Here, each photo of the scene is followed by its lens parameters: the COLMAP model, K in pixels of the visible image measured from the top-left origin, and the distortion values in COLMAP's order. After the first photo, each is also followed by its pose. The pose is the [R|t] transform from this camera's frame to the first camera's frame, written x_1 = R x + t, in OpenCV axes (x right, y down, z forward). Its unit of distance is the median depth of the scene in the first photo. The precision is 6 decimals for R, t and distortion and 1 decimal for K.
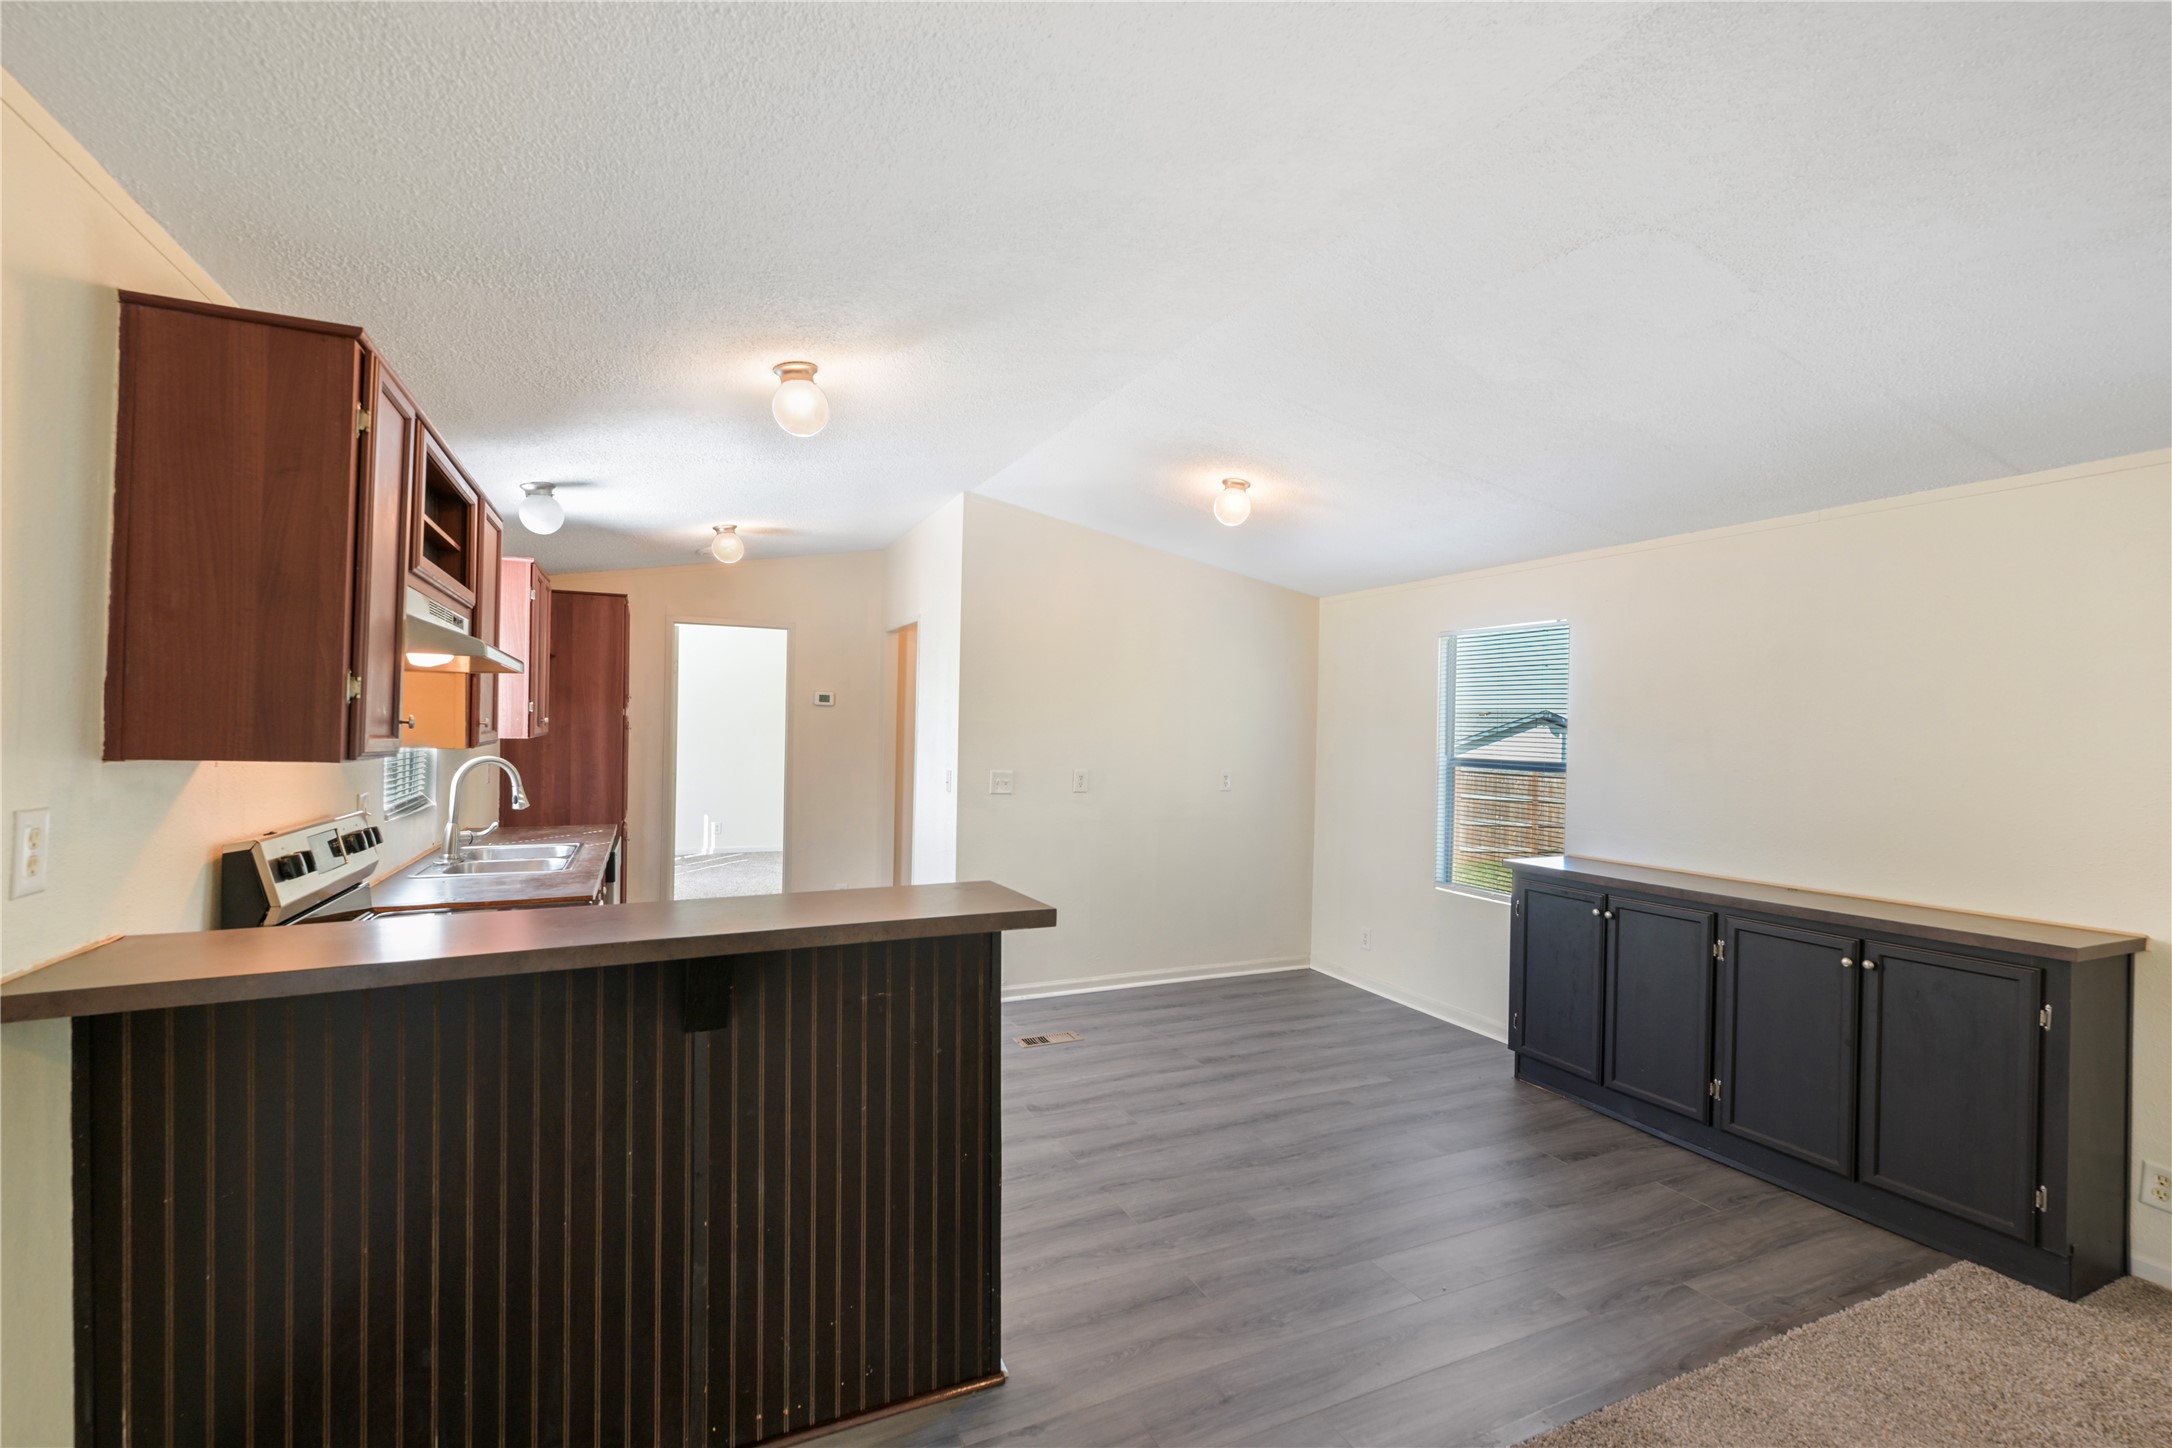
lens RADIAL K [[934.3, 0, 1087.1], [0, 934.3, 730.0], [0, 0, 1]] dist [-0.015227, 0.000698]
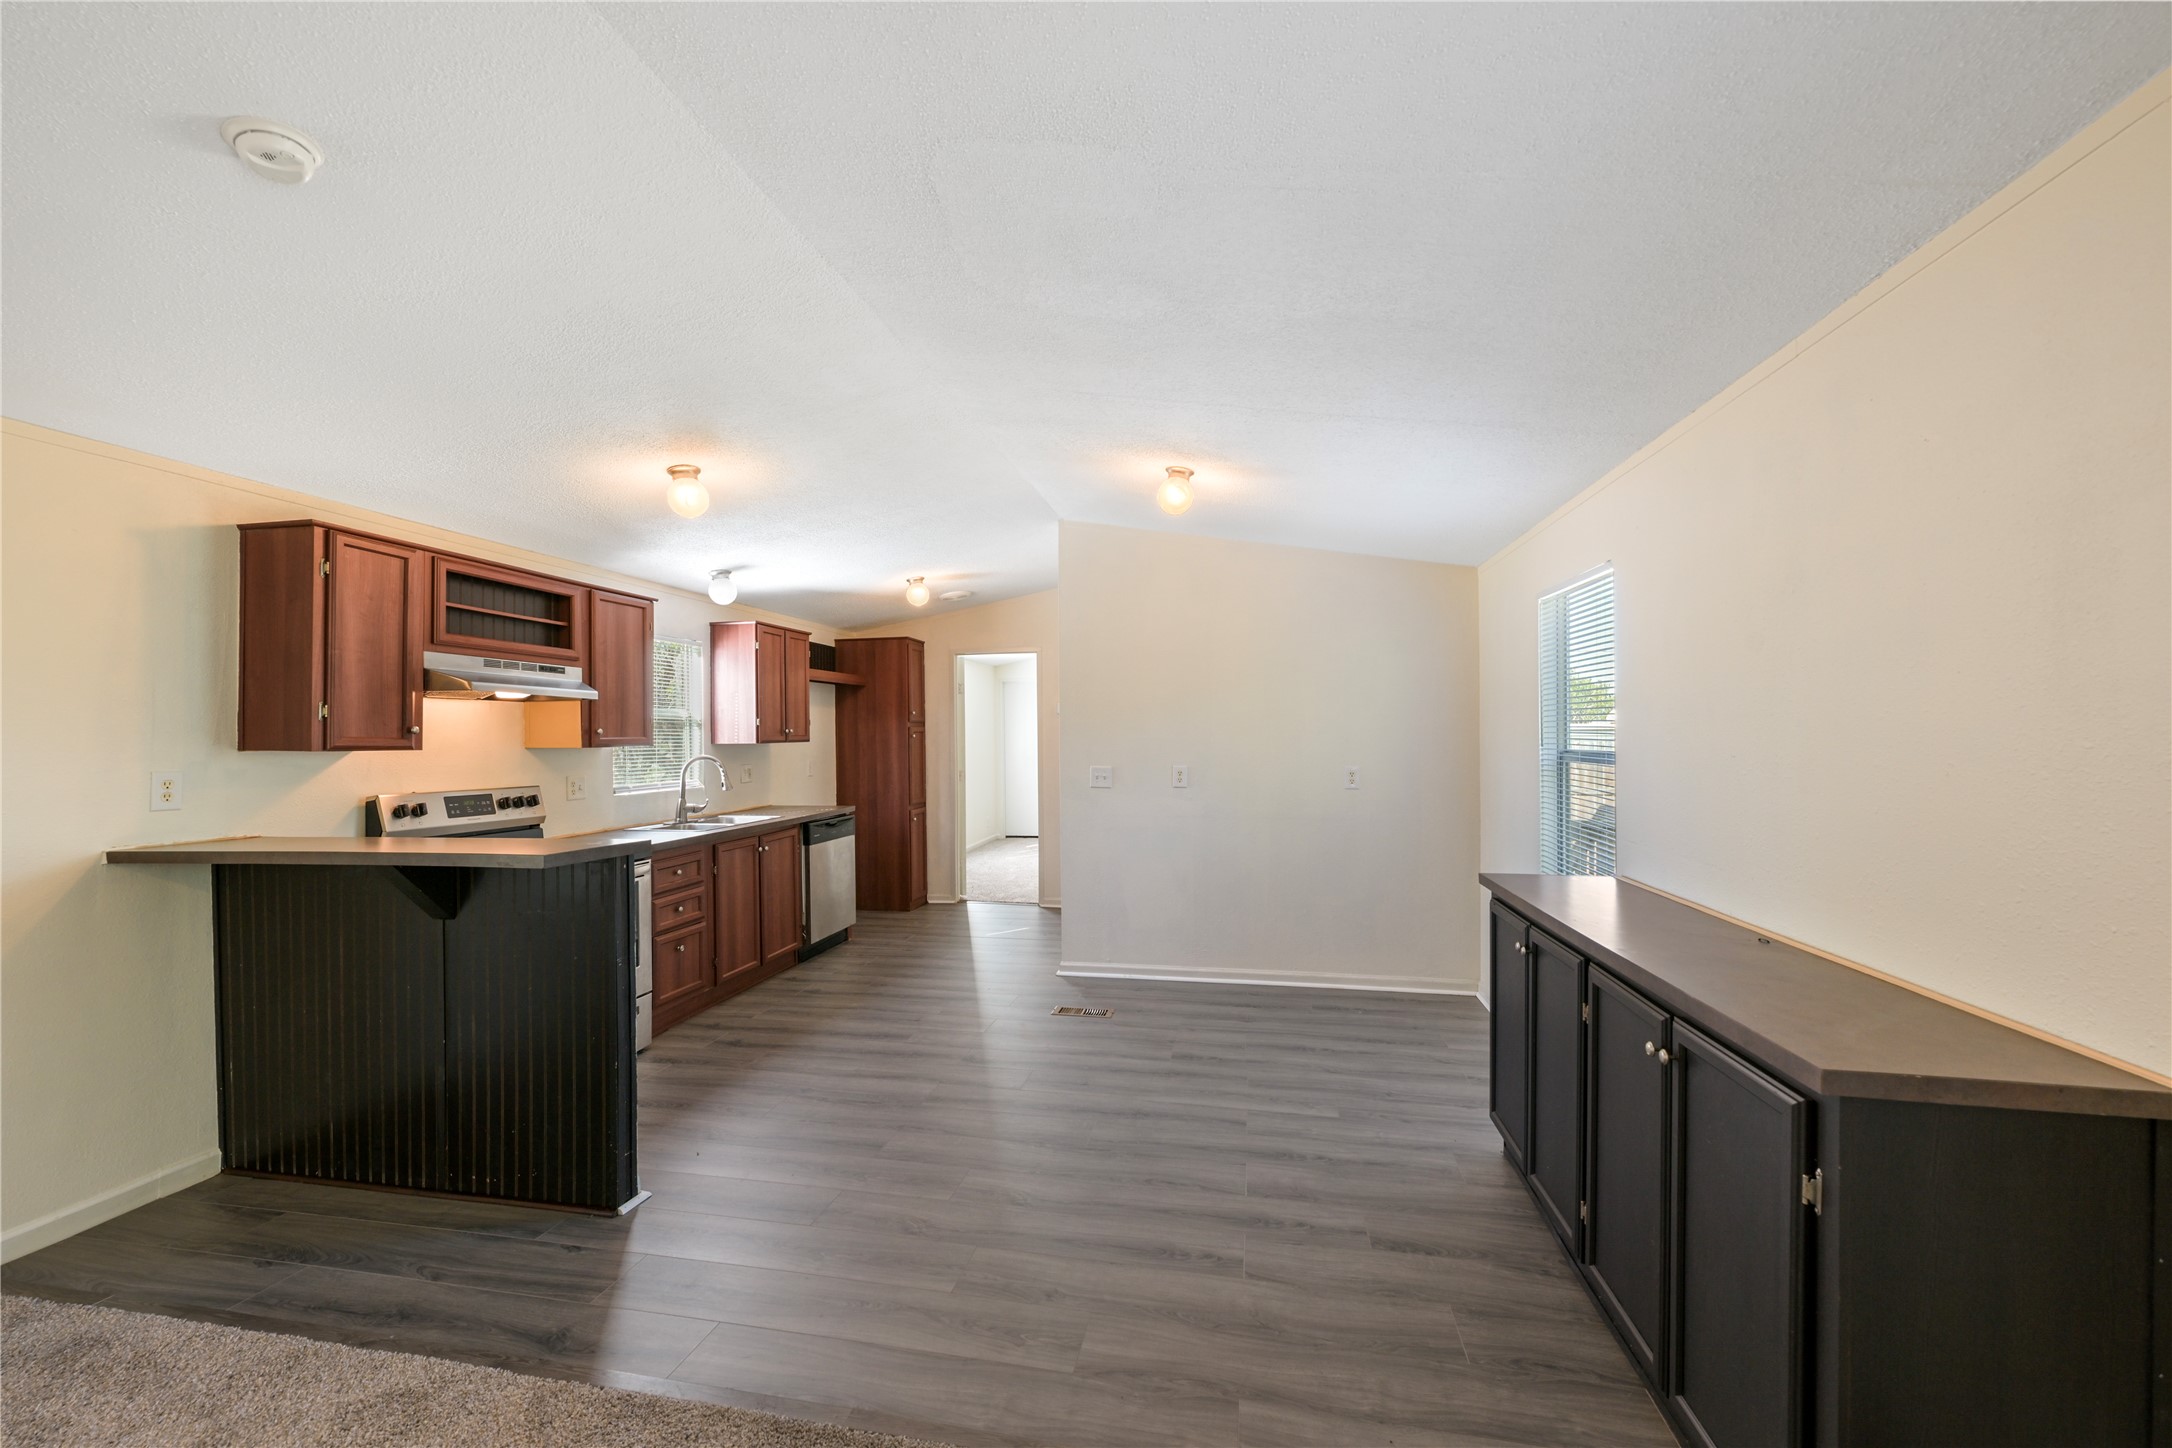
lens RADIAL K [[865.5, 0, 1080.3], [0, 865.5, 735.7], [0, 0, 1]] dist [0.000175, 0.000424]
pose [[0.810795, -0.023496, -0.584859, 0.619179], [0.020595, 0.999720, -0.011612, 0.023600], [0.584968, -0.002630, 0.811052, 0.202345]]
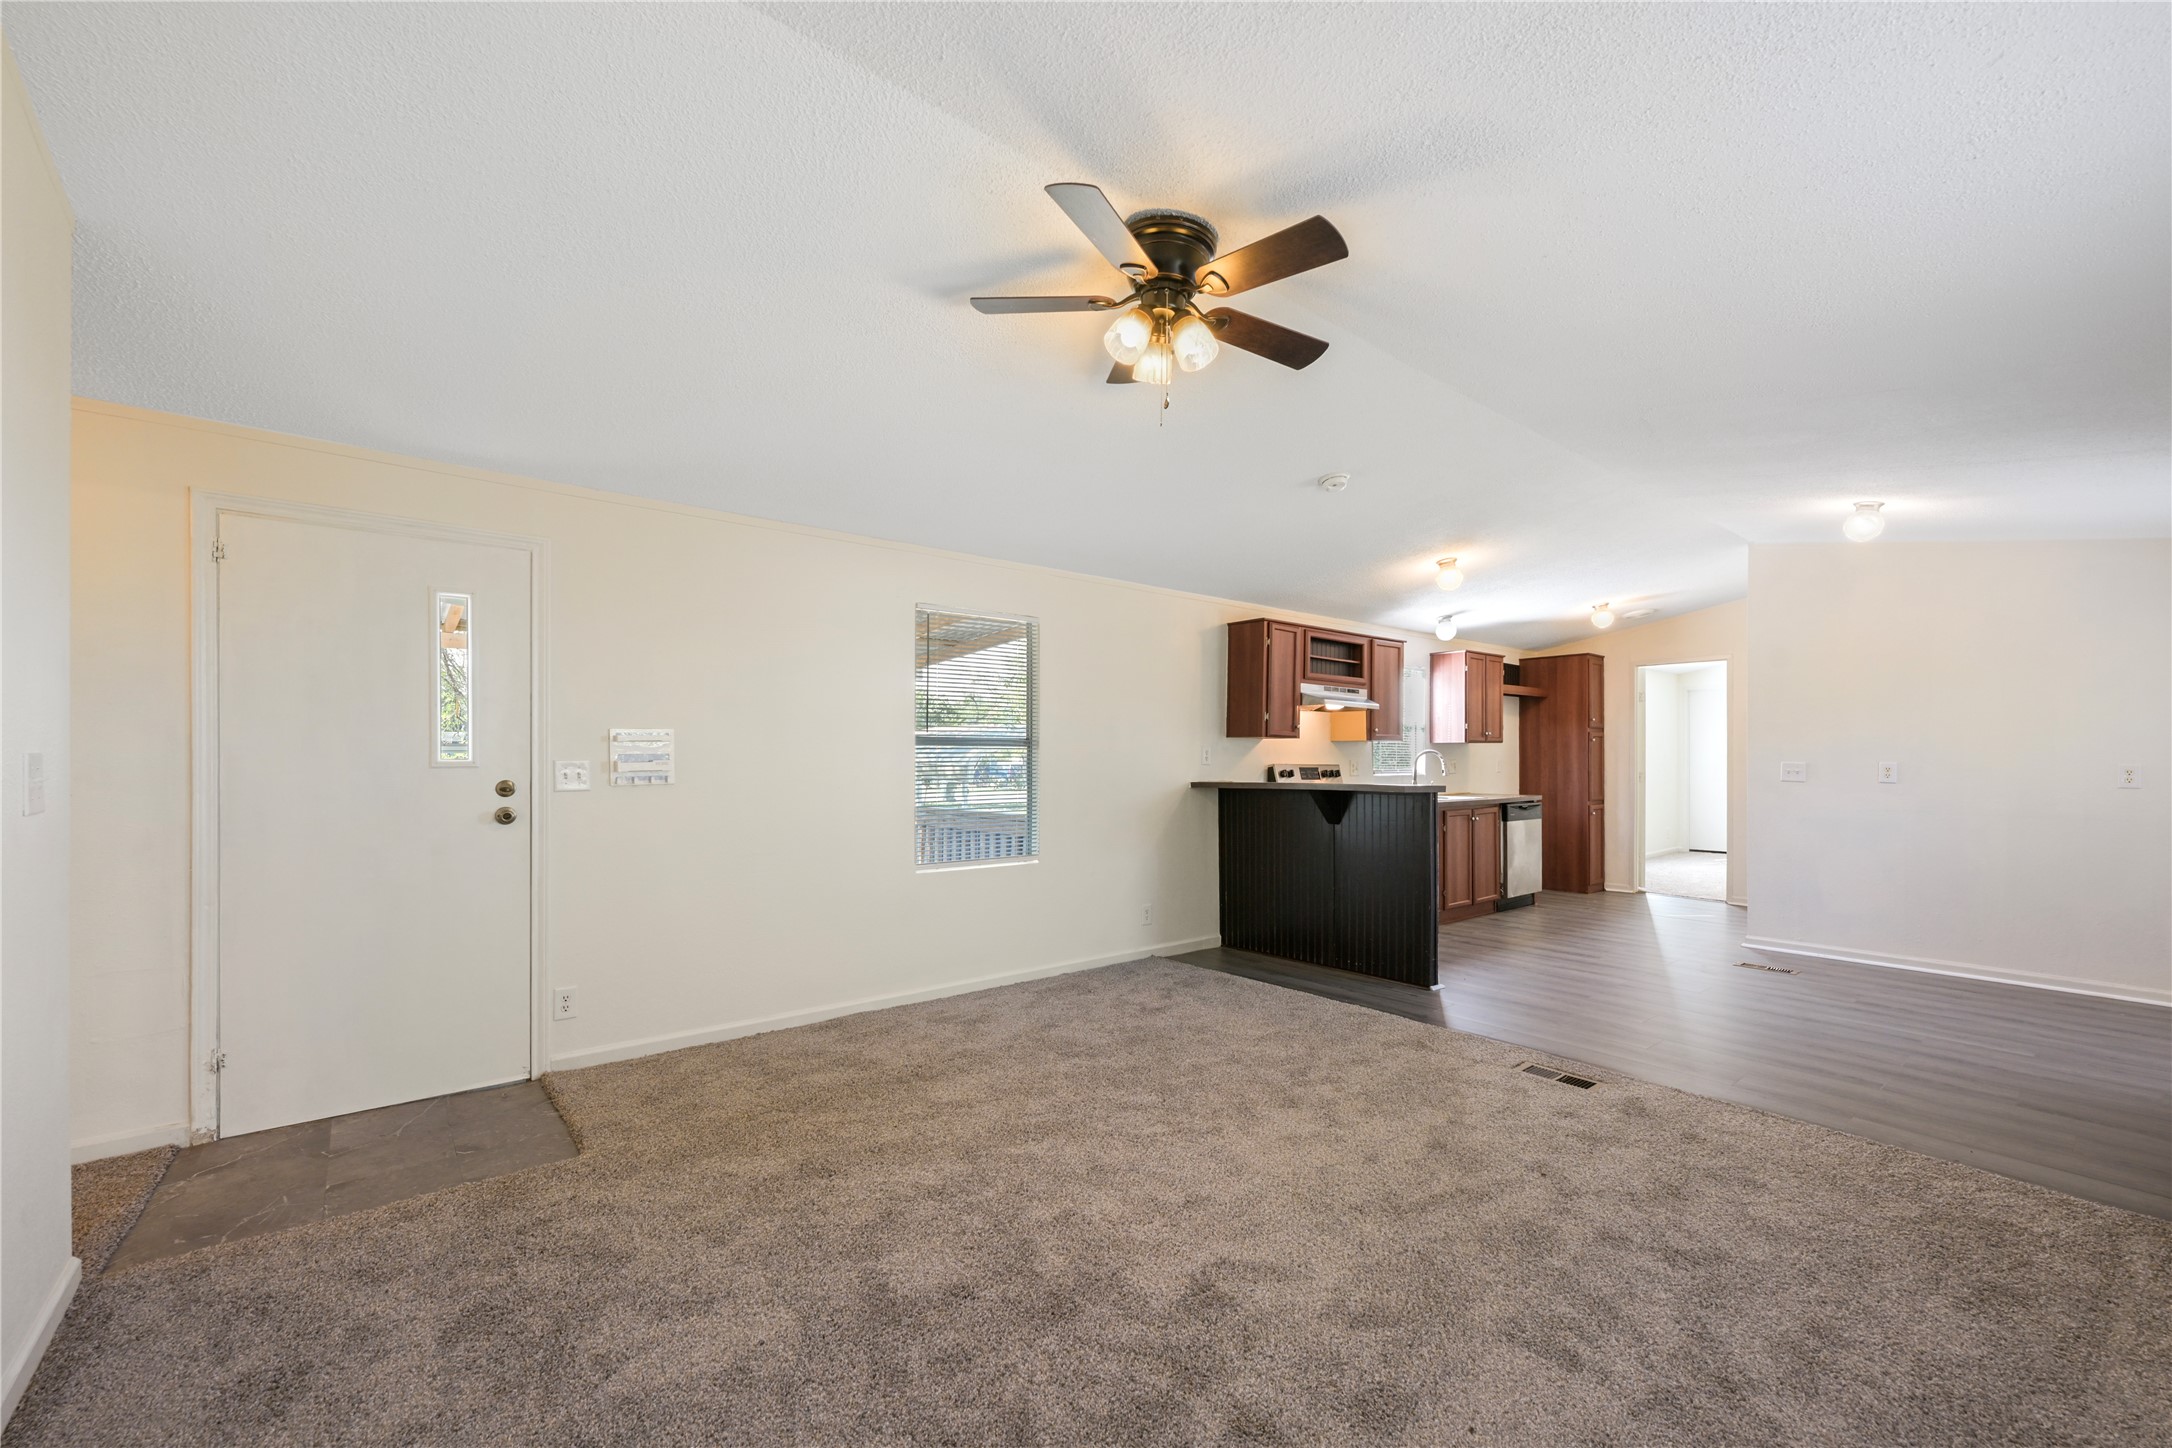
lens RADIAL K [[865.5, 0, 1103.9], [0, 865.5, 753.2], [0, 0, 1]] dist [0.000175, 0.000424]
pose [[0.263529, -0.019774, -0.964449, 0.973496], [-0.001182, 0.999783, -0.020821, 0.072473], [0.964651, 0.006627, 0.263448, -0.215850]]
